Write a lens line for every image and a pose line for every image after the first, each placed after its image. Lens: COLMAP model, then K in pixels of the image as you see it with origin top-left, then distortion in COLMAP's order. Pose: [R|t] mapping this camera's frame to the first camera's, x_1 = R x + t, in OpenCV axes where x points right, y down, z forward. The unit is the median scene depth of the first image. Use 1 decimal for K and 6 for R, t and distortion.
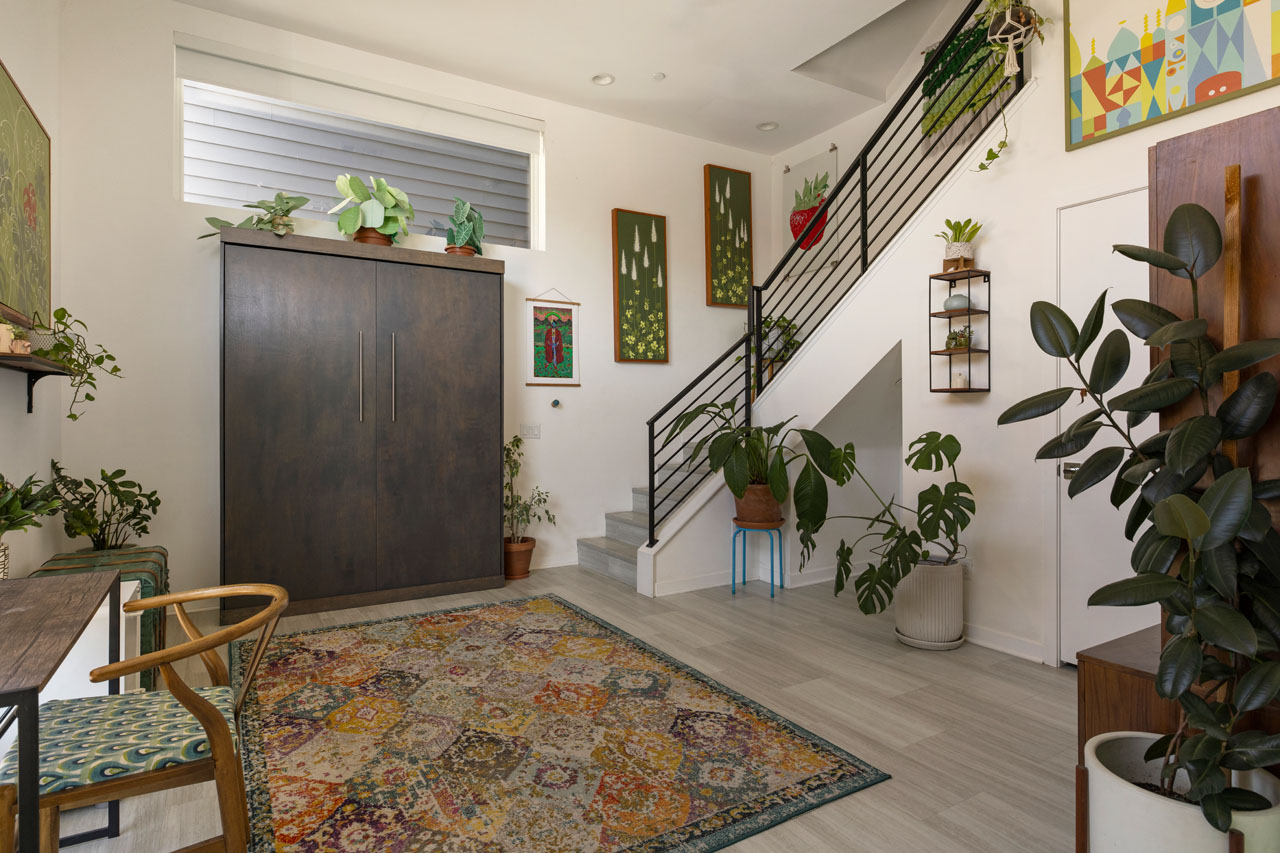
lens RADIAL K [[681.4, 0, 638.6], [0, 681.4, 419.6], [0, 0, 1]] dist [0.006348, 0.000127]
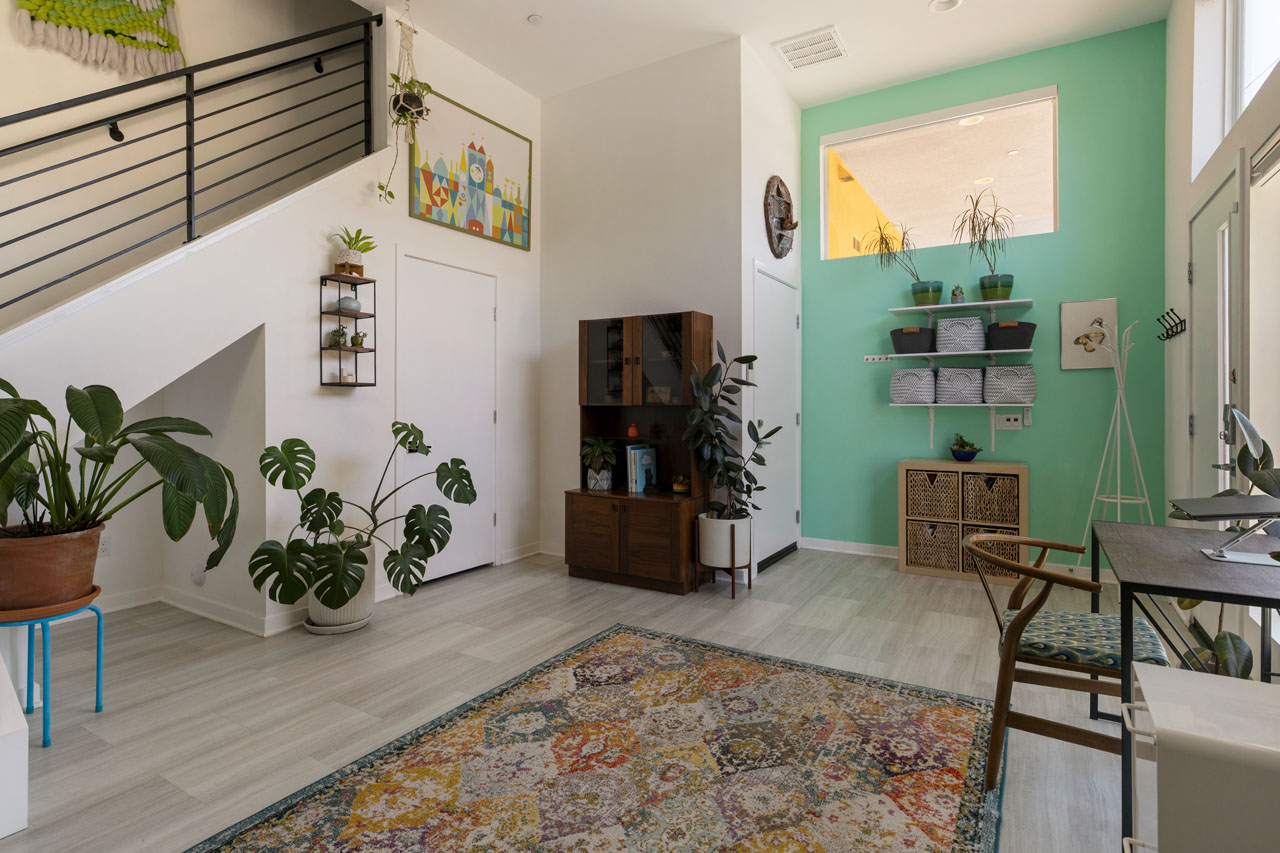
lens RADIAL K [[642.6, 0, 639.1], [0, 642.6, 413.6], [0, 0, 1]] dist [0.010896, -0.000091]
pose [[-0.457452, -0.009458, 0.889184, -0.938022], [0.005999, 0.999888, 0.013722, -0.010452], [-0.889214, 0.011611, -0.457344, 1.494260]]
